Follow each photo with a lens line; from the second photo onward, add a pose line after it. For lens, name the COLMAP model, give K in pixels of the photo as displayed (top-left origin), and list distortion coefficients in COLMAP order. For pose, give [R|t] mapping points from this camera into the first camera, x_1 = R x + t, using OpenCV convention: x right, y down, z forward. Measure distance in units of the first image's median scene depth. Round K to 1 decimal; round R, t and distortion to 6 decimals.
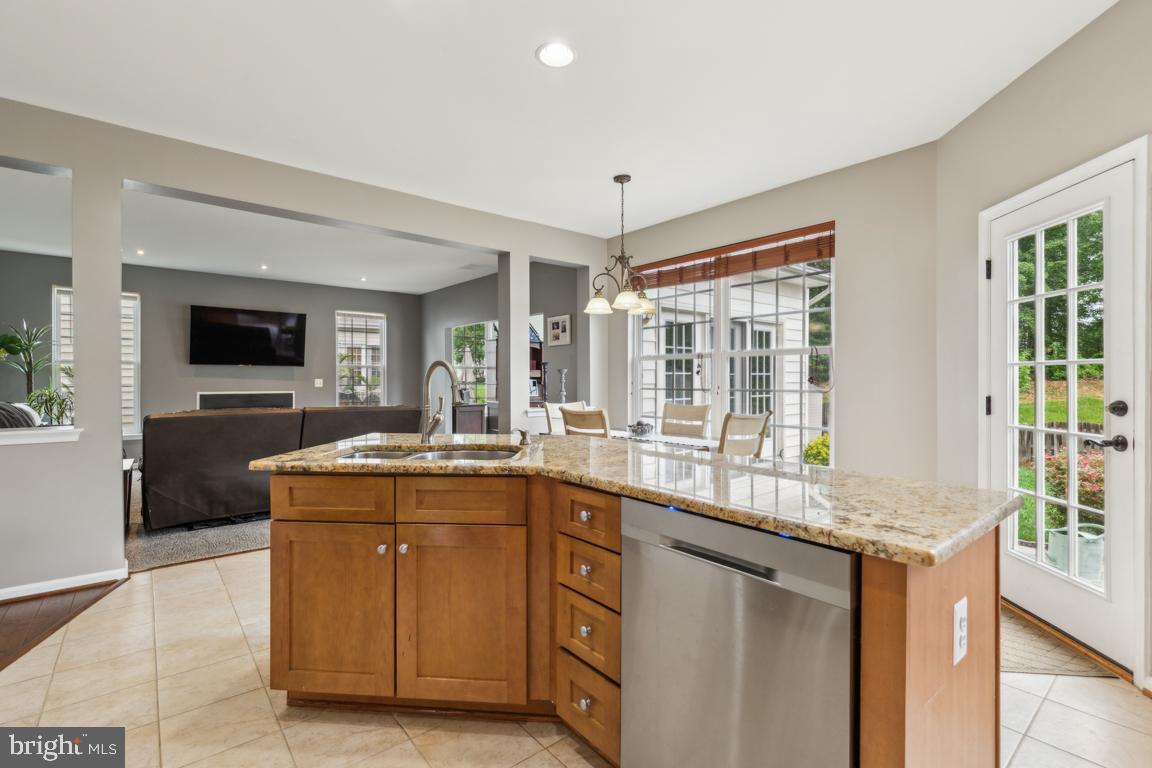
lens RADIAL K [[528.2, 0, 578.6], [0, 528.2, 372.0], [0, 0, 1]] dist [0.000912, 0.001900]
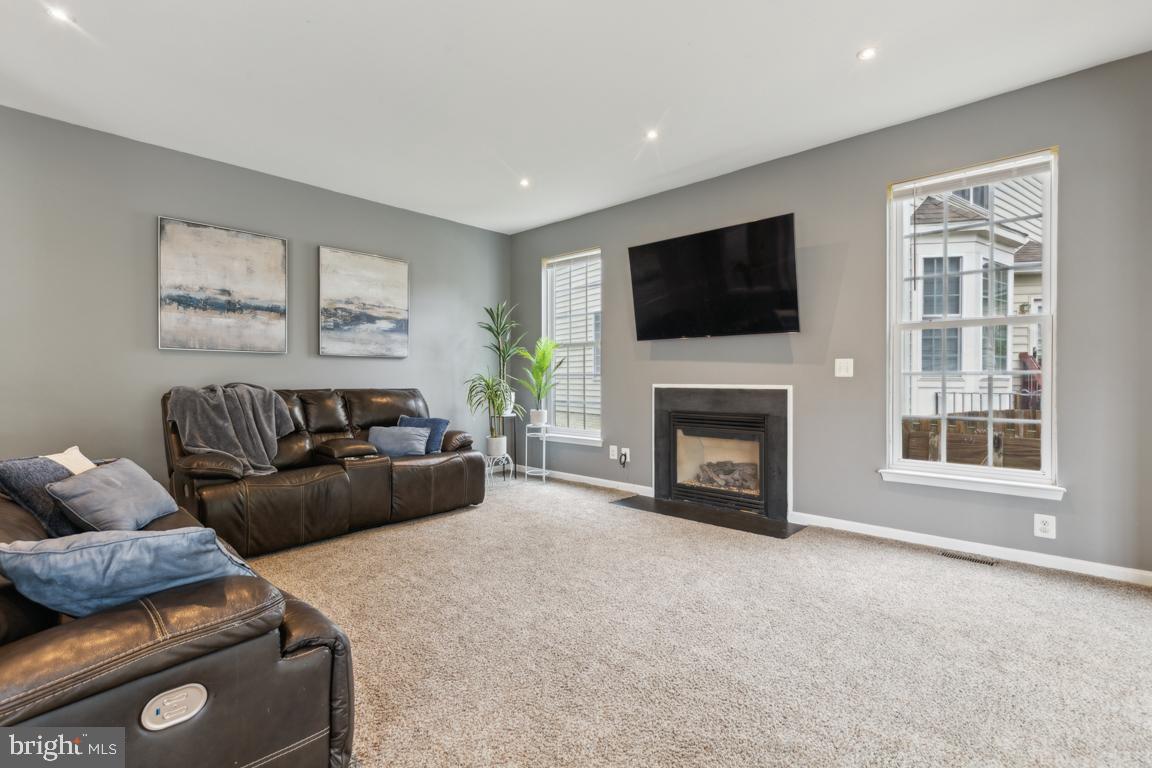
lens RADIAL K [[528.2, 0, 572.9], [0, 528.2, 383.3], [0, 0, 1]] dist [0.000912, 0.001900]
pose [[0.133480, 0.001267, -0.991051, -0.102813], [0.005960, 0.999980, 0.002082, 0.033734], [0.991034, -0.006185, 0.133469, 0.782194]]
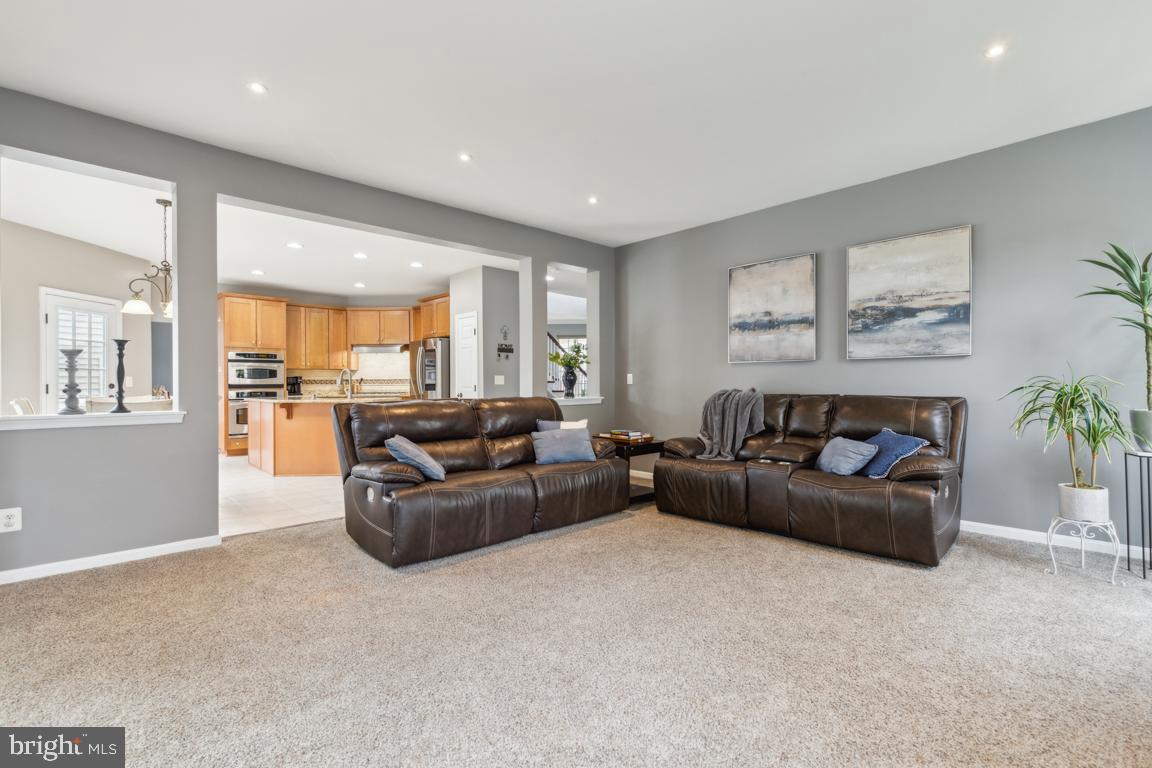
lens RADIAL K [[528.2, 0, 577.7], [0, 528.2, 388.2], [0, 0, 1]] dist [0.000912, 0.001900]
pose [[-0.997321, -0.000111, -0.073153, -0.374346], [-0.000359, 0.999994, 0.003379, 0.031160], [0.073152, 0.003396, -0.997315, 1.113871]]
